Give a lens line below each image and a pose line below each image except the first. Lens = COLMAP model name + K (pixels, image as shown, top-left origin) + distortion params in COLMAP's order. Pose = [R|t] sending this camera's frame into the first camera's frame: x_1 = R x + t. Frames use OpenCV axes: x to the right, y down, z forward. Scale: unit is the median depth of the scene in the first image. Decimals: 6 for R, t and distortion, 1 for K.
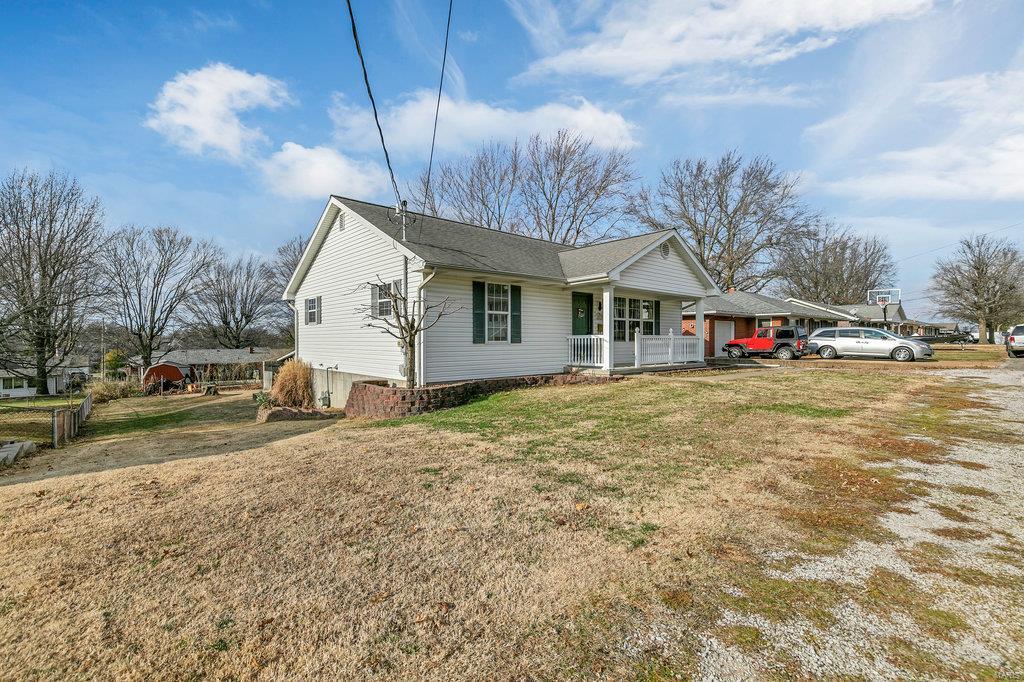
lens RADIAL K [[462.8, 0, 505.1], [0, 462.8, 344.1], [0, 0, 1]] dist [-0.000291, -0.000083]
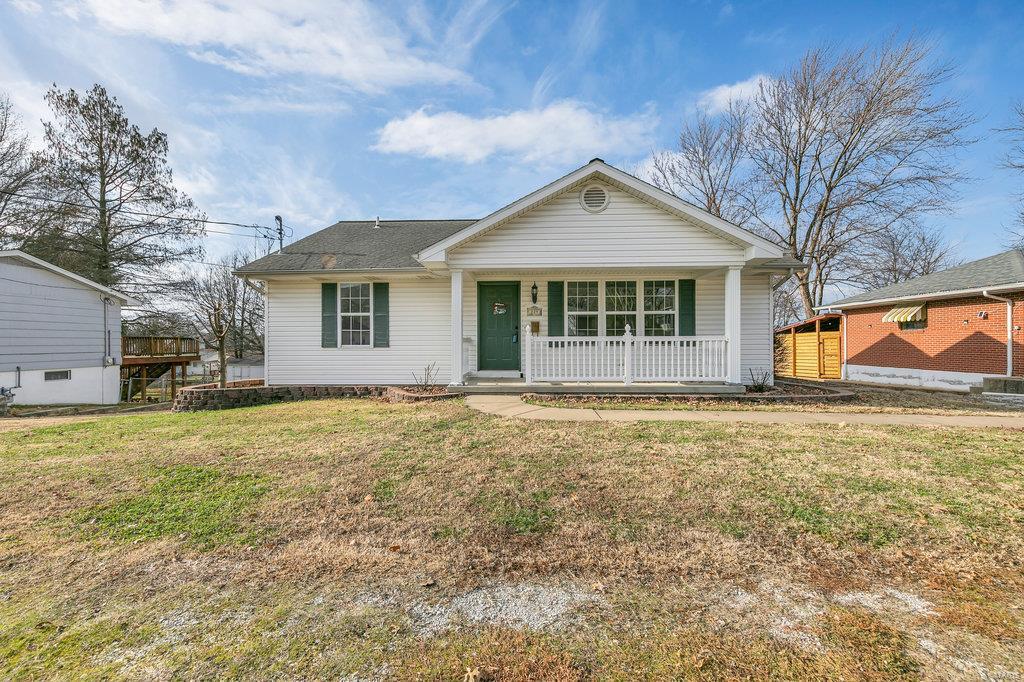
lens RADIAL K [[400.3, 0, 507.2], [0, 400.3, 343.1], [0, 0, 1]] dist [0.008897, -0.003170]
pose [[0.717090, -0.005463, -0.696959, 0.740019], [-0.005605, 0.999892, -0.013605, -0.001286], [0.696958, 0.013662, 0.716982, 0.624884]]
